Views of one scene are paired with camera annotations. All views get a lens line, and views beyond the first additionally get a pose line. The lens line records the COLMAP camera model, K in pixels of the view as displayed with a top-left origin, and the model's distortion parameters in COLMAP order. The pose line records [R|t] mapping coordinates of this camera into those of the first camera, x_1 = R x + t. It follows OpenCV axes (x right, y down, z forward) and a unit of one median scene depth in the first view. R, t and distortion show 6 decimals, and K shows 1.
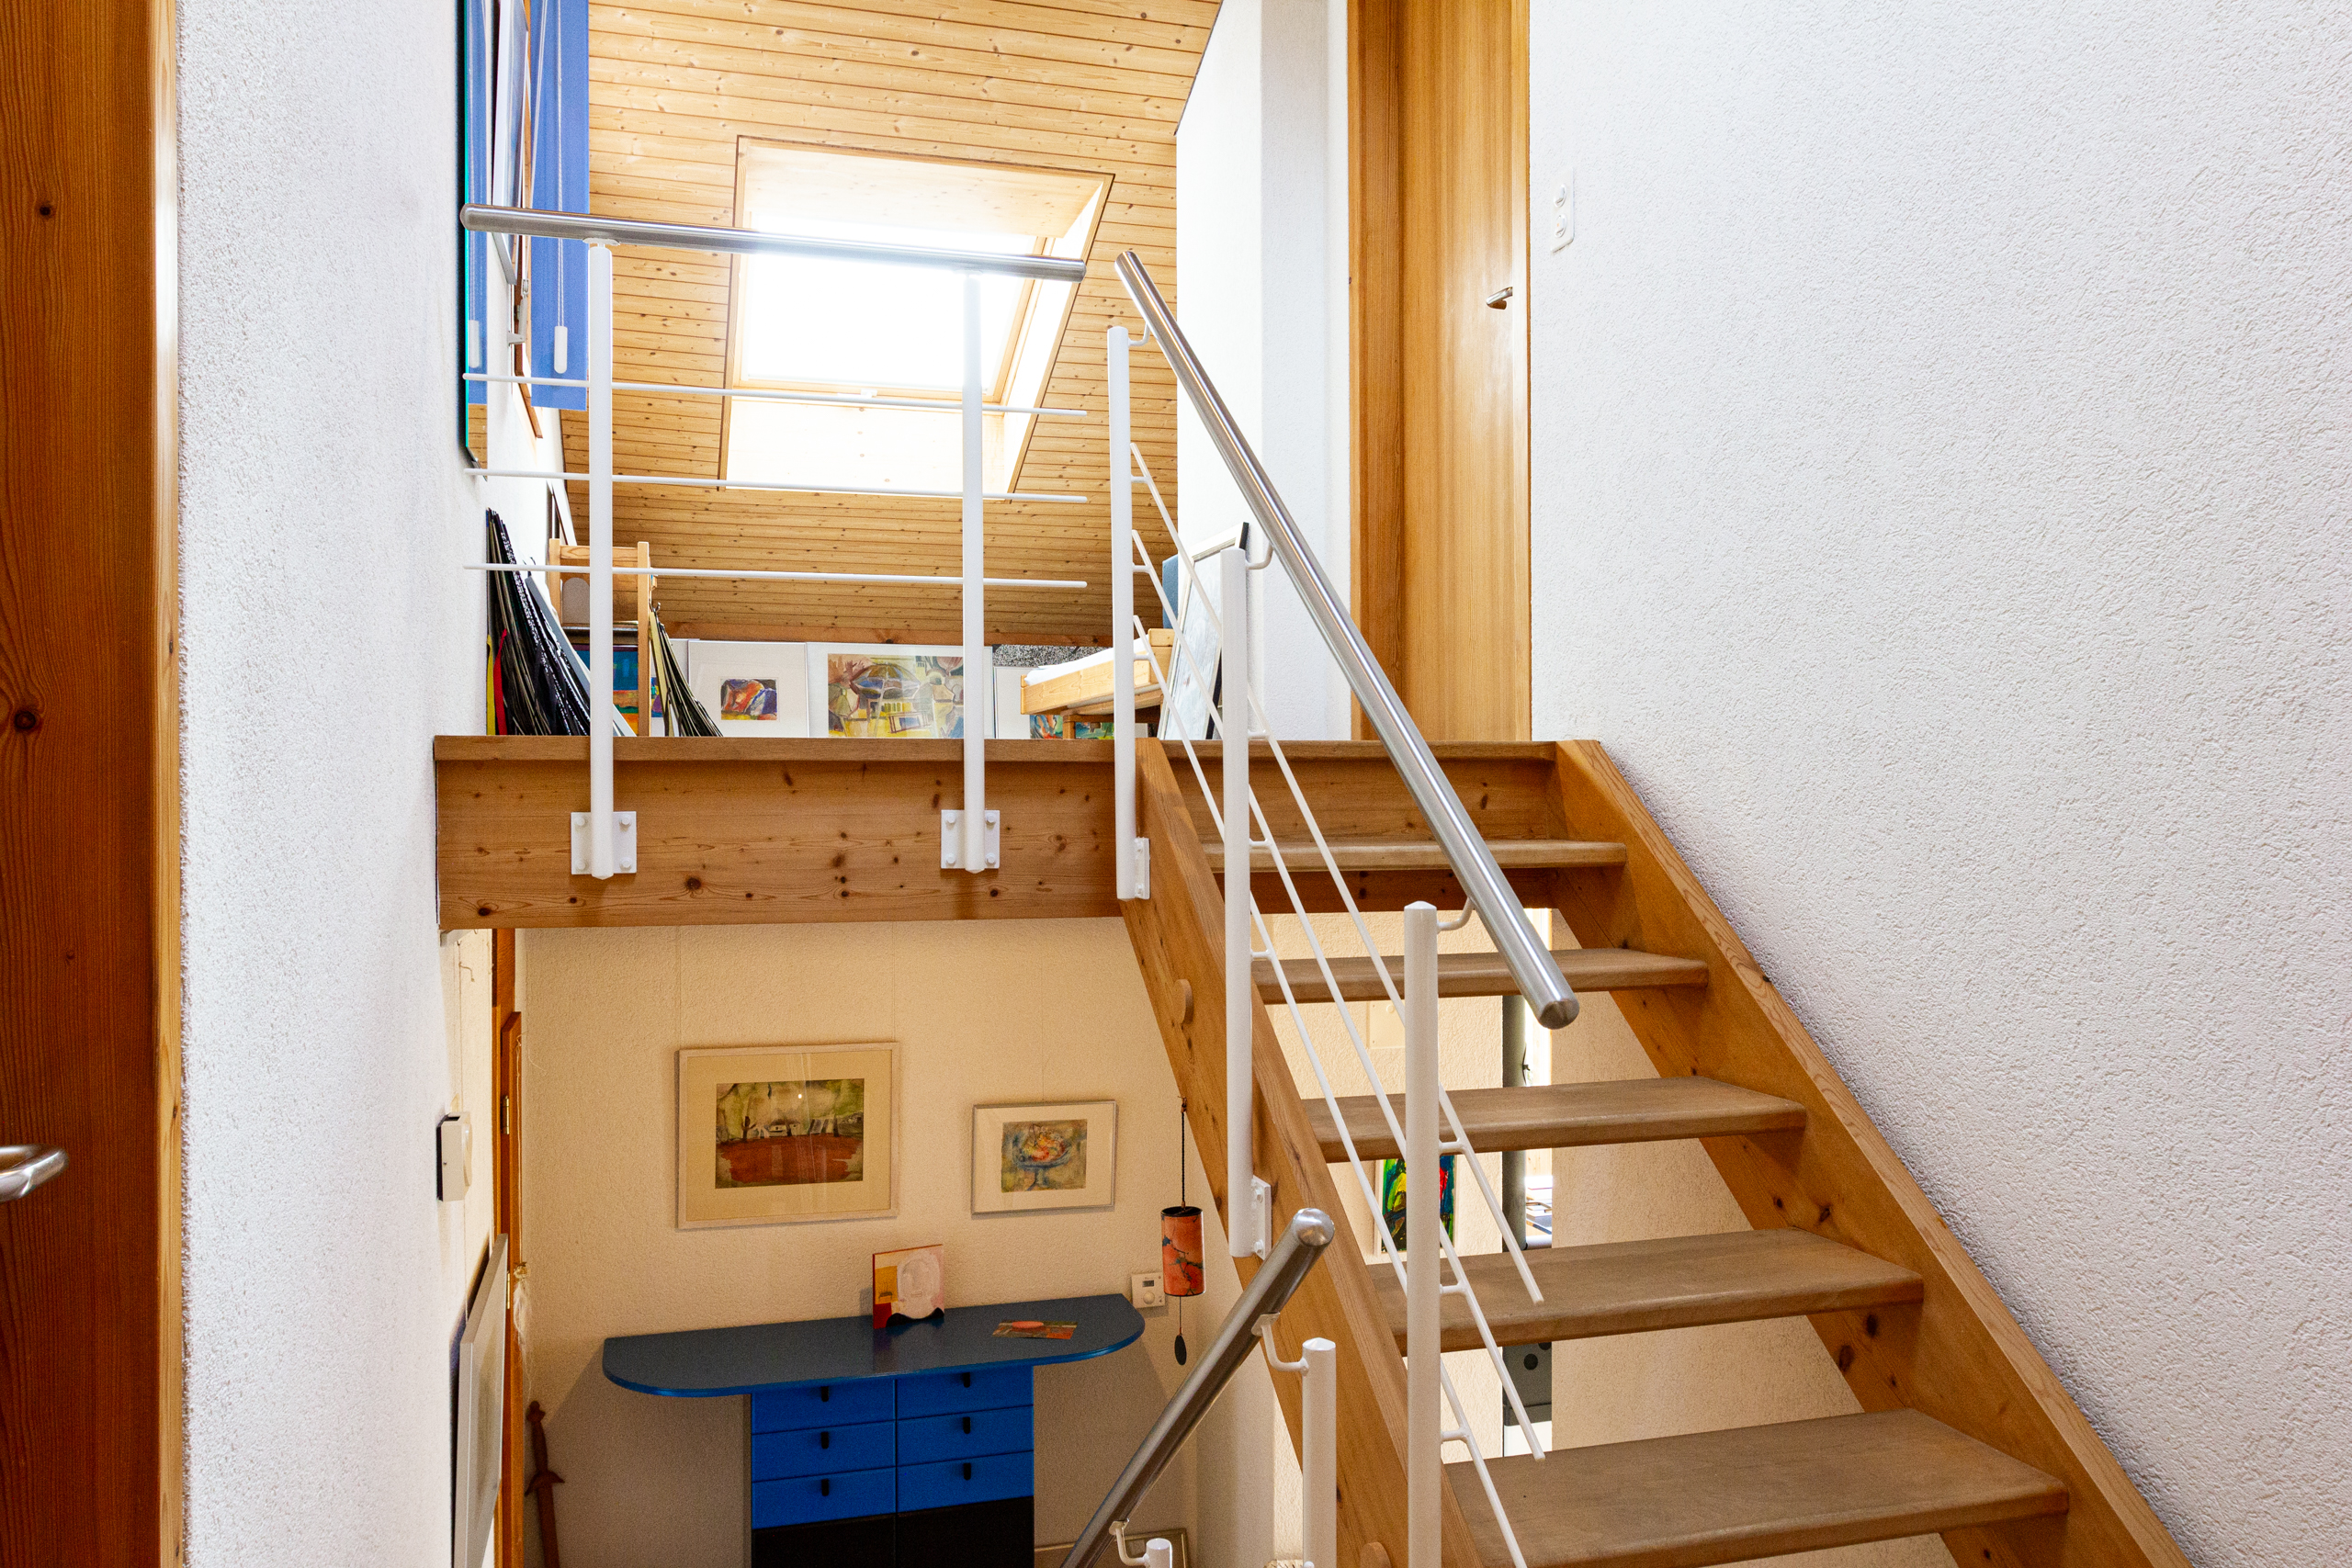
lens RADIAL K [[1720.3, 0, 1182.7], [0, 1720.3, 783.5], [0, 0, 1]] dist [0.003582, 0.000997]
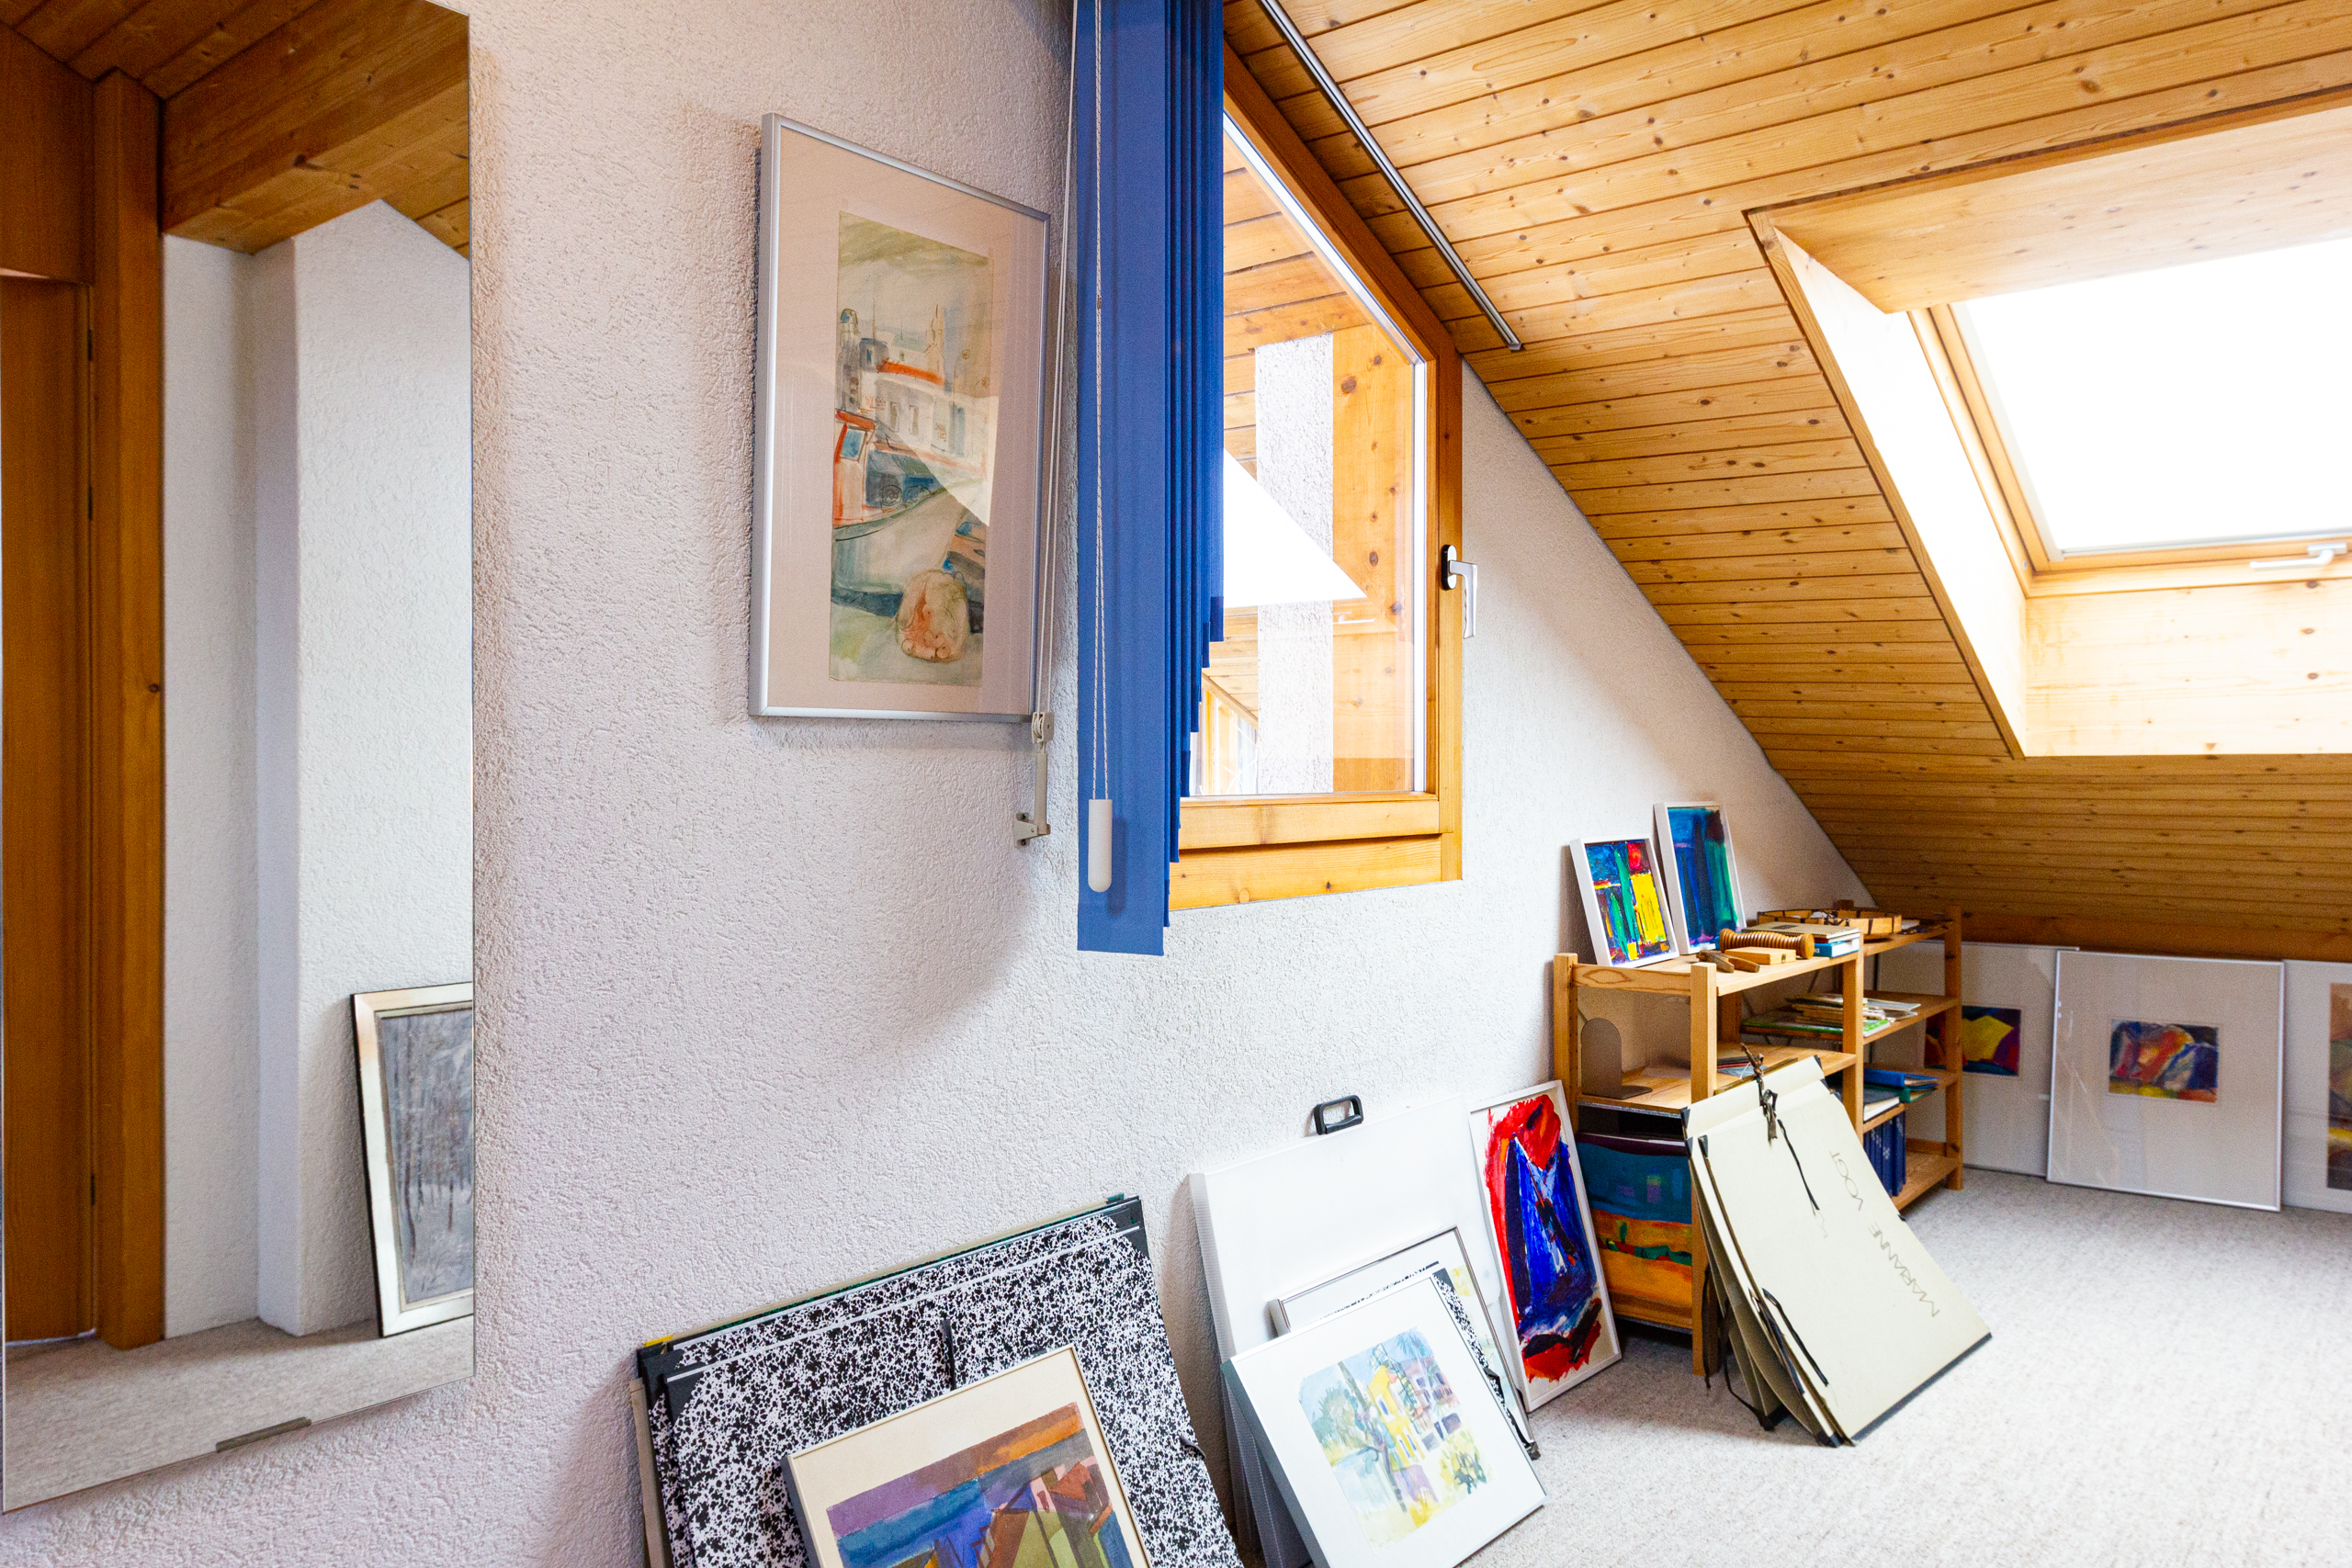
lens RADIAL K [[1720.3, 0, 1176.9], [0, 1720.3, 788.1], [0, 0, 1]] dist [0.003582, 0.000997]
pose [[0.573132, 0.009792, -0.819404, 0.037455], [0.002433, 0.999904, 0.013650, -0.176878], [0.819459, -0.009817, 0.573053, 0.472041]]
